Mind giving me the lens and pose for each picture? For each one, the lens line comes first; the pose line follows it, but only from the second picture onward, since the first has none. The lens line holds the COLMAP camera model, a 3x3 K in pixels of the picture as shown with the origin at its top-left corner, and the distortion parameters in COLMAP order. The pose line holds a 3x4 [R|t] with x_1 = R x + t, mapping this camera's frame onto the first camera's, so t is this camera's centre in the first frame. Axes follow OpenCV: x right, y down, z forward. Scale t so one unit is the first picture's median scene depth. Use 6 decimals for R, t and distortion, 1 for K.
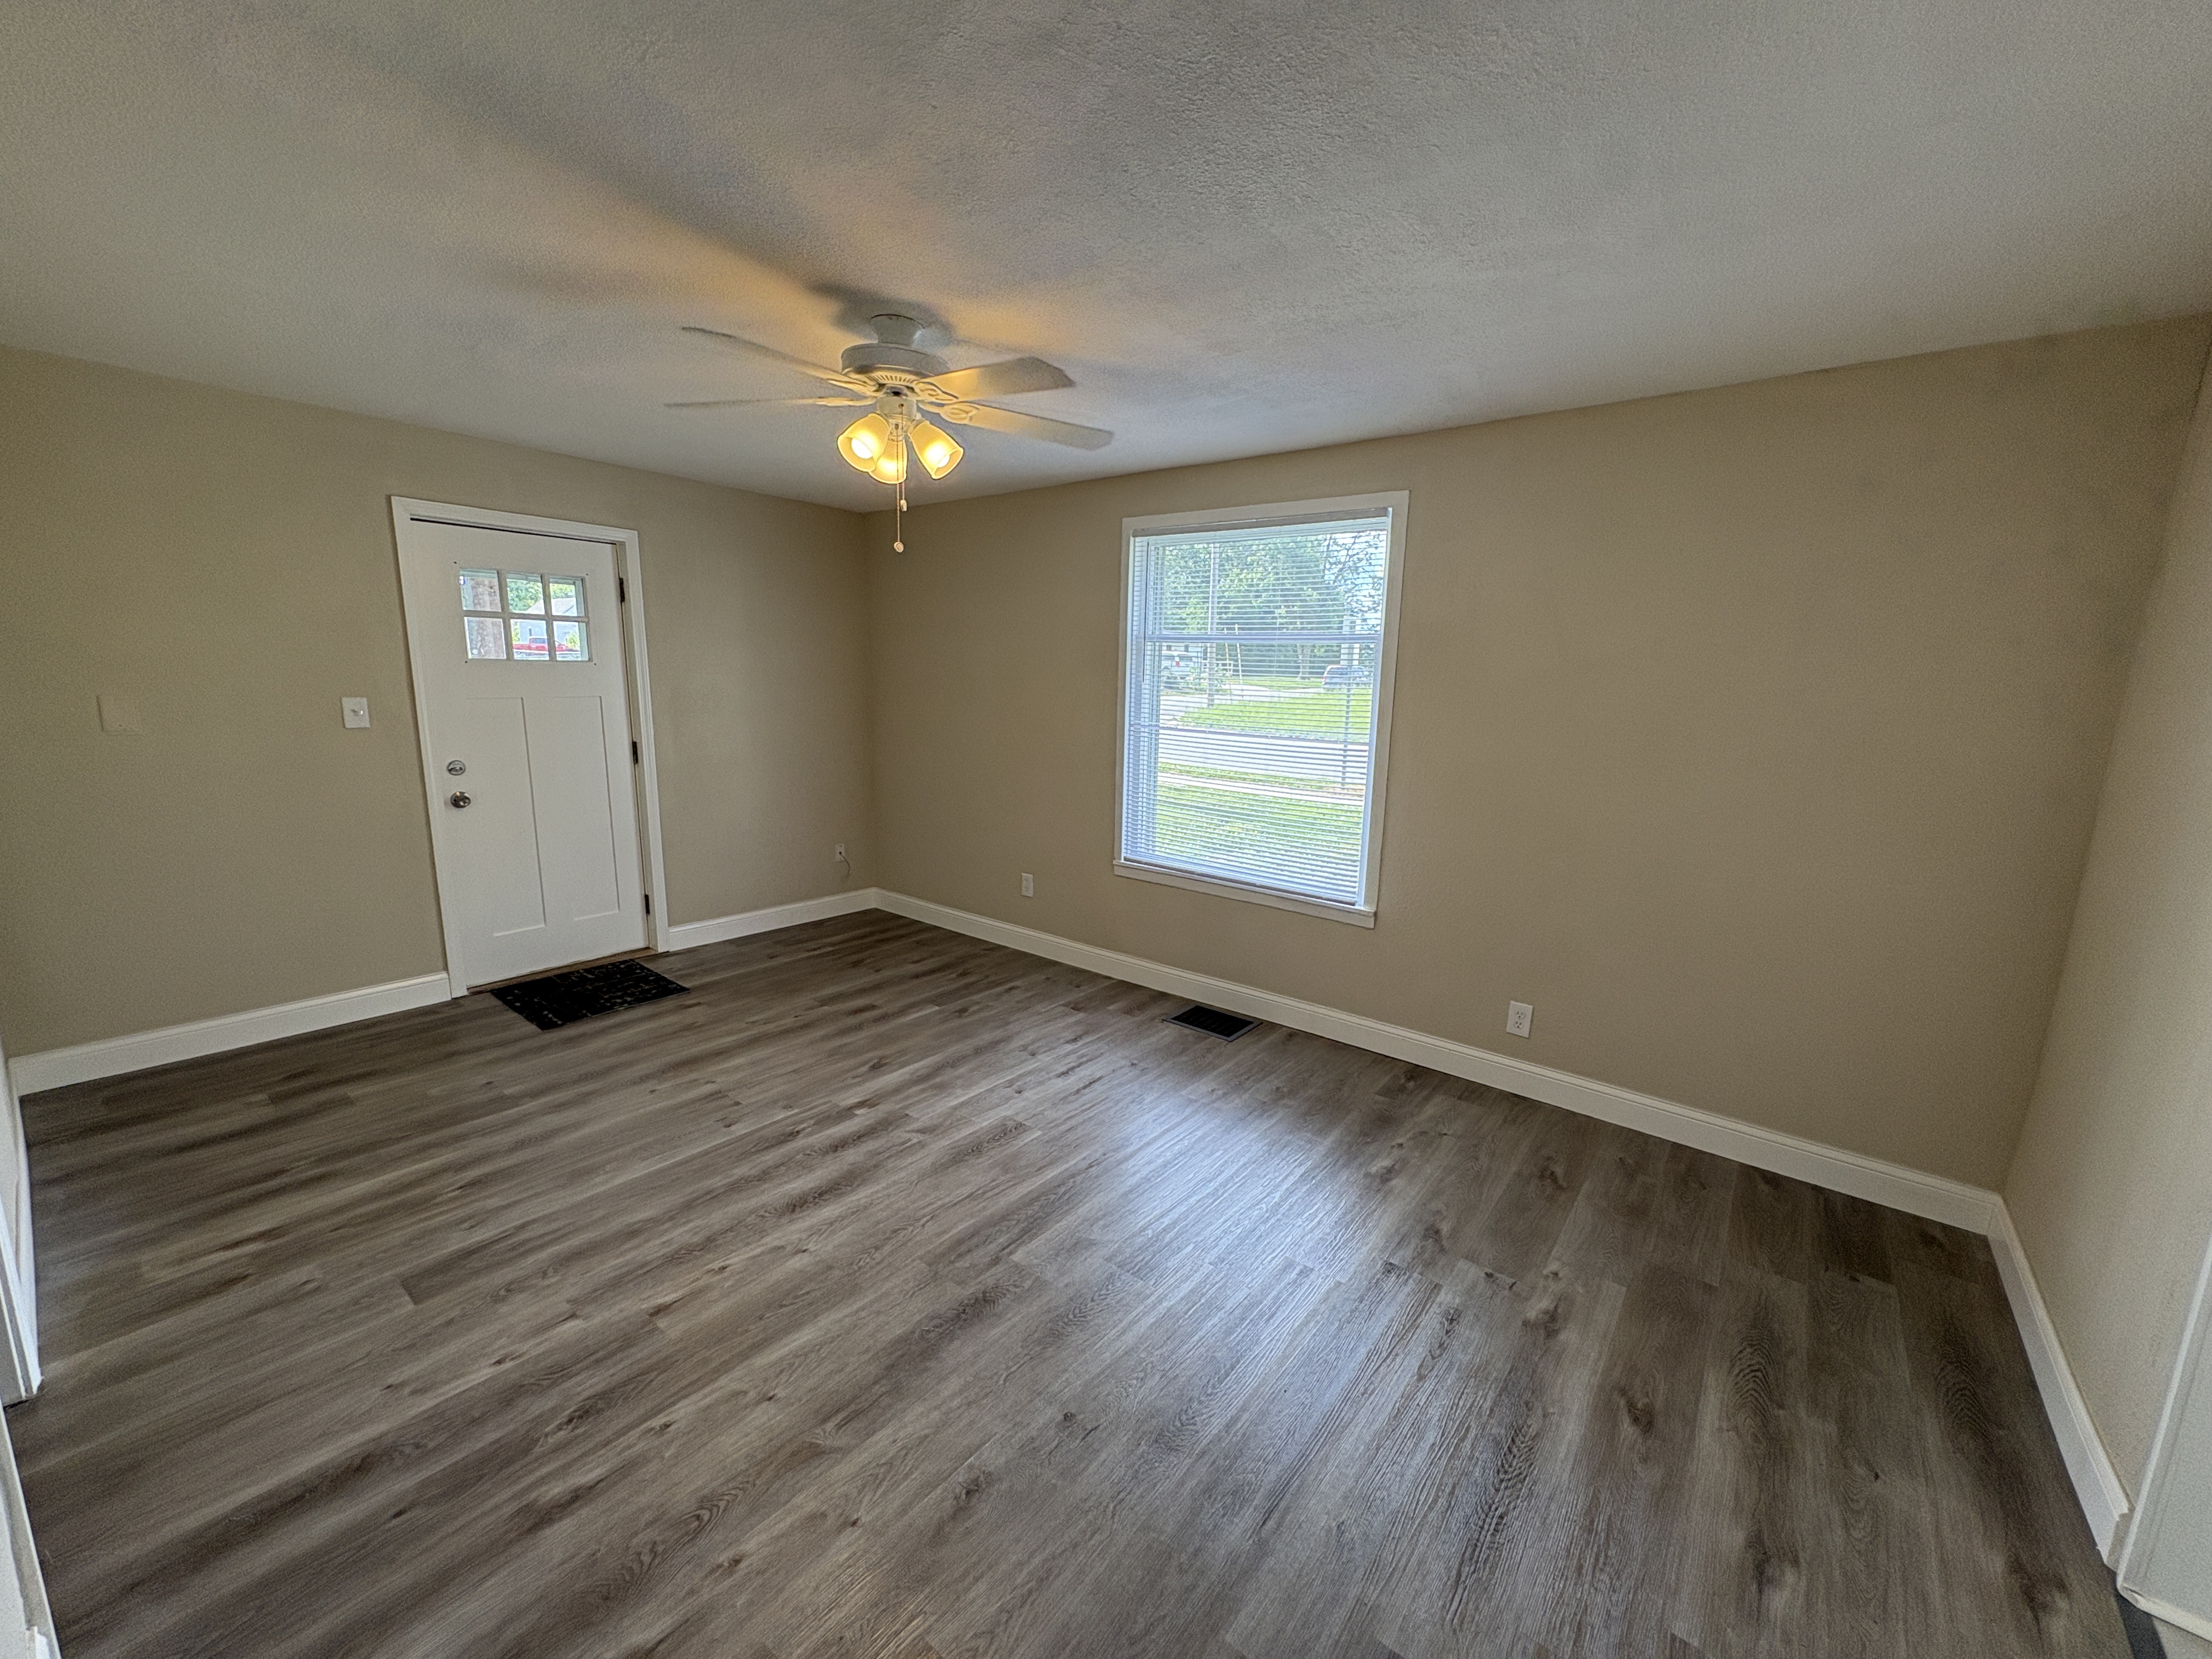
lens RADIAL K [[876.4, 0, 1108.1], [0, 876.4, 825.6], [0, 0, 1]] dist [-0.002254, -0.000116]
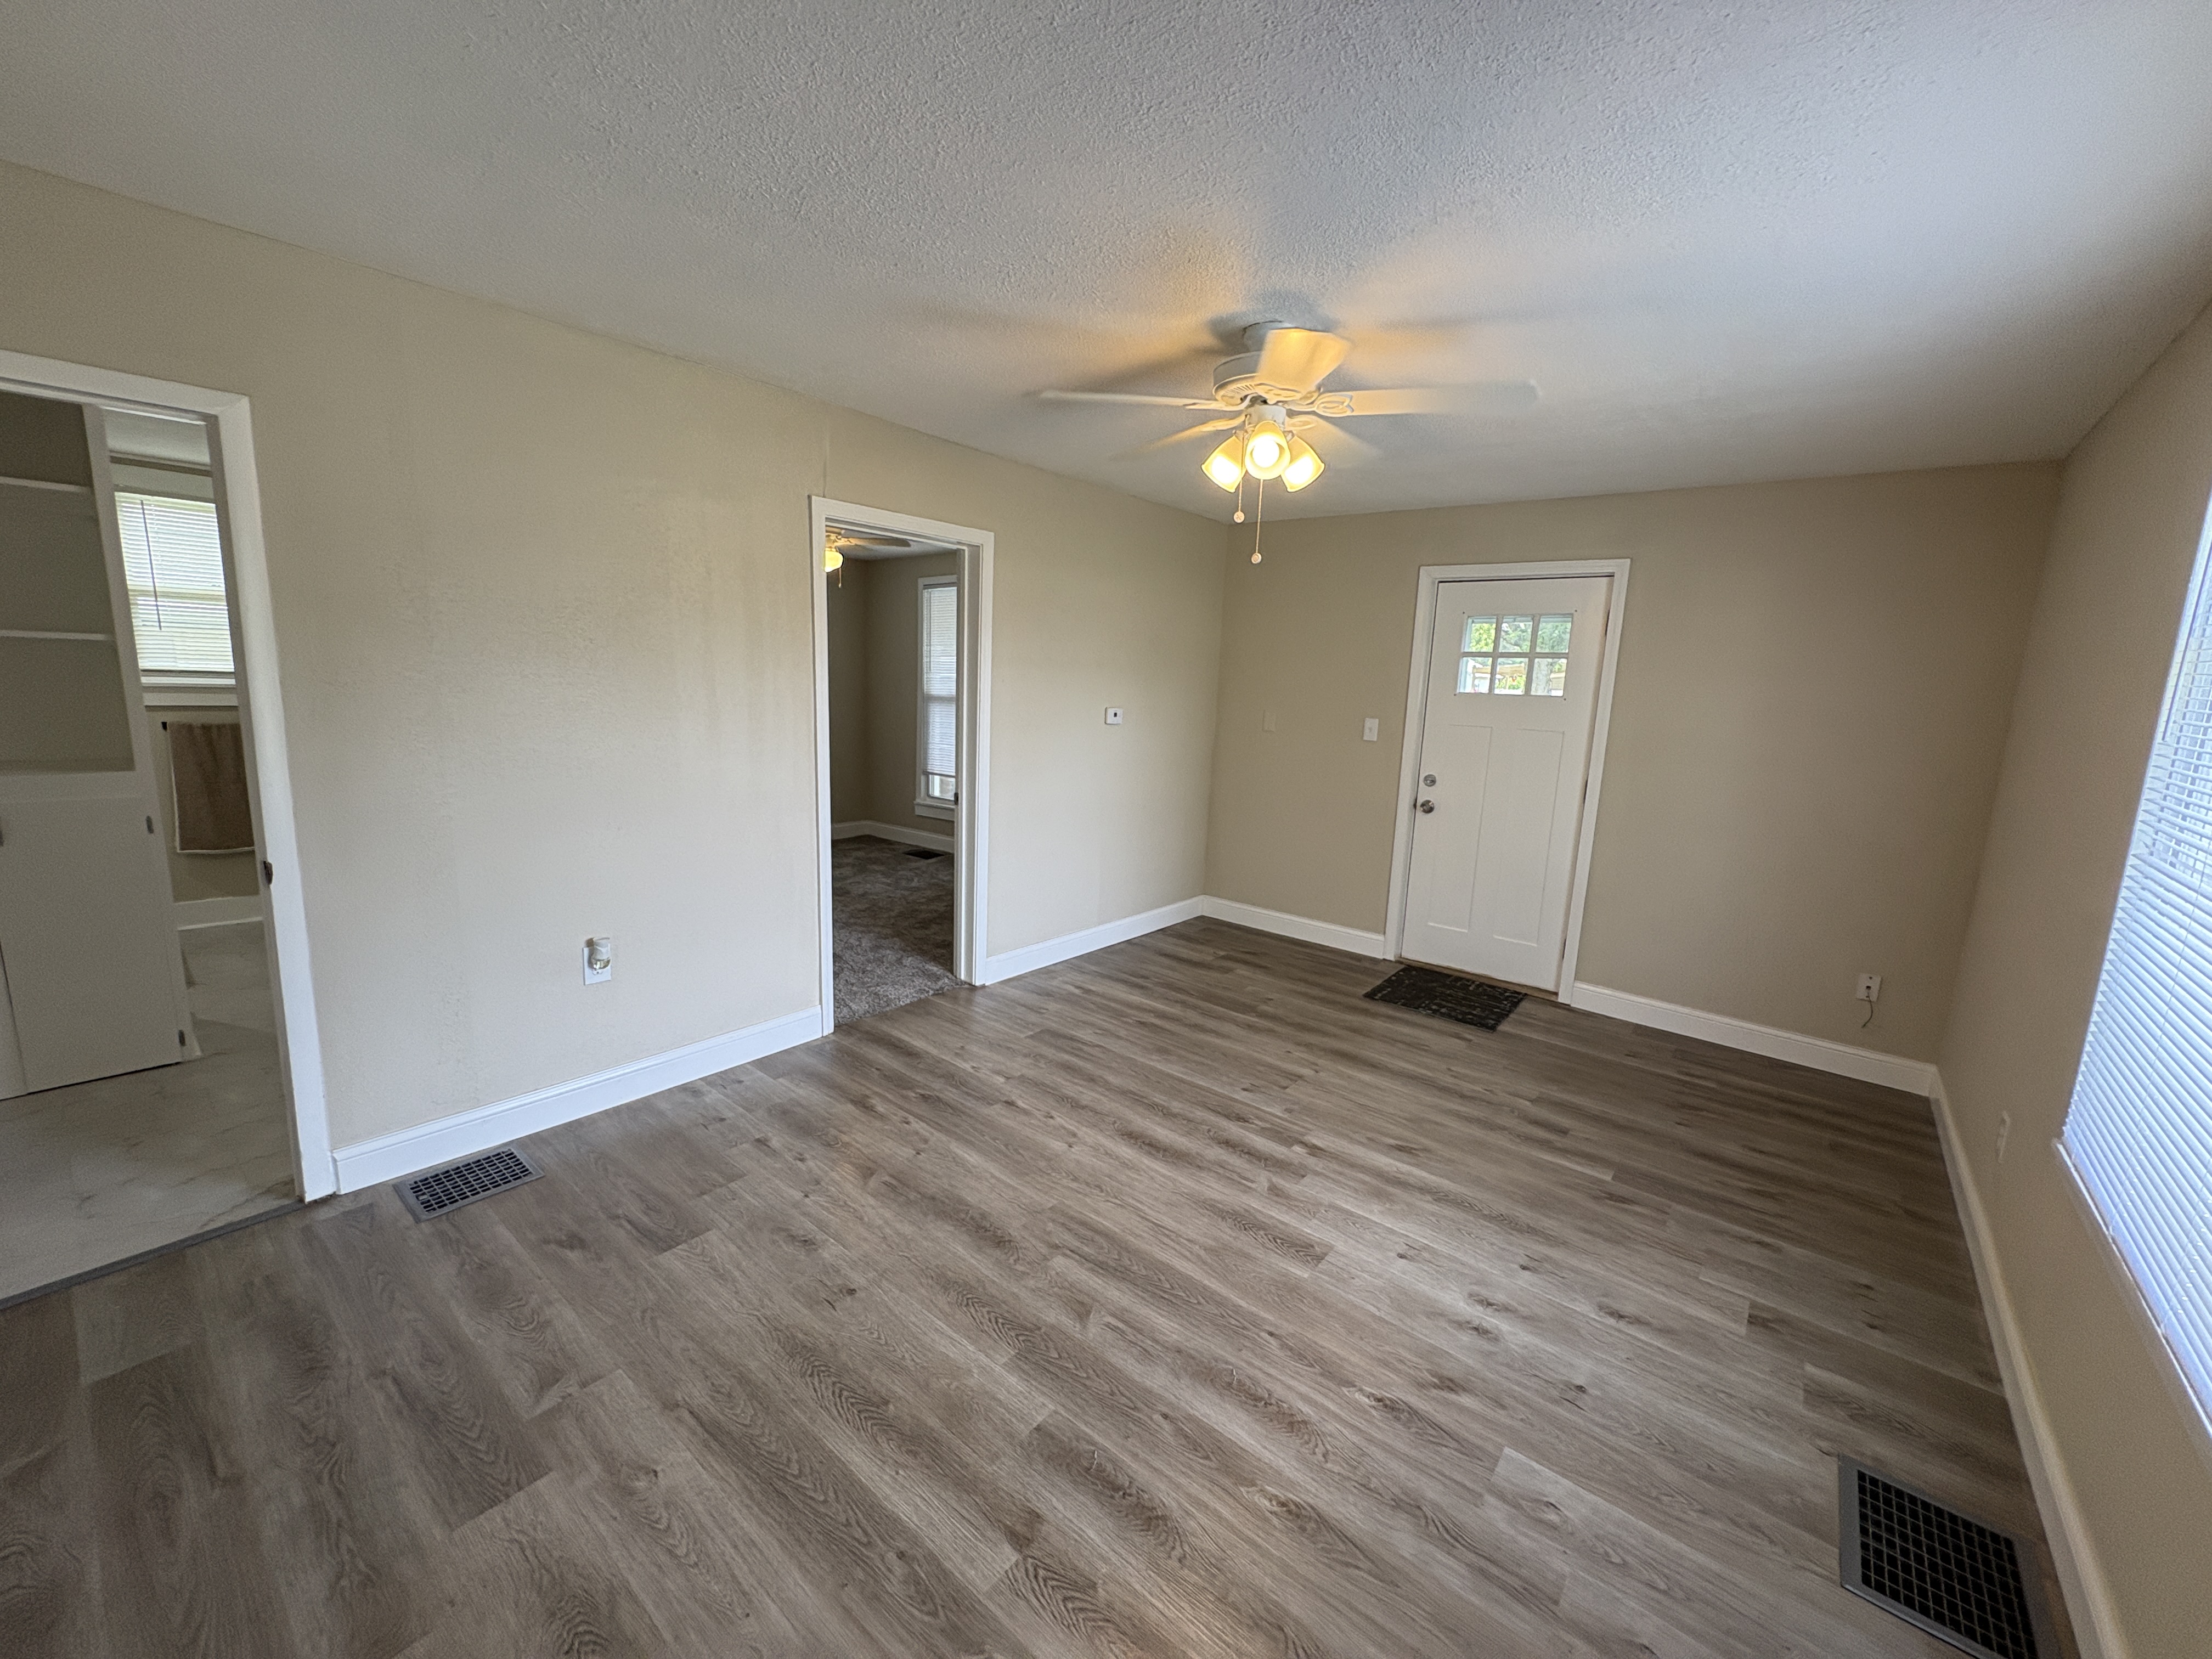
lens RADIAL K [[876.4, 0, 1108.1], [0, 876.4, 825.6], [0, 0, 1]] dist [-0.002254, -0.000116]
pose [[-0.011093, 0.143400, -0.989603, 0.523797], [-0.213967, 0.966400, 0.142437, -0.090589], [0.976778, 0.213322, 0.019963, 0.597393]]
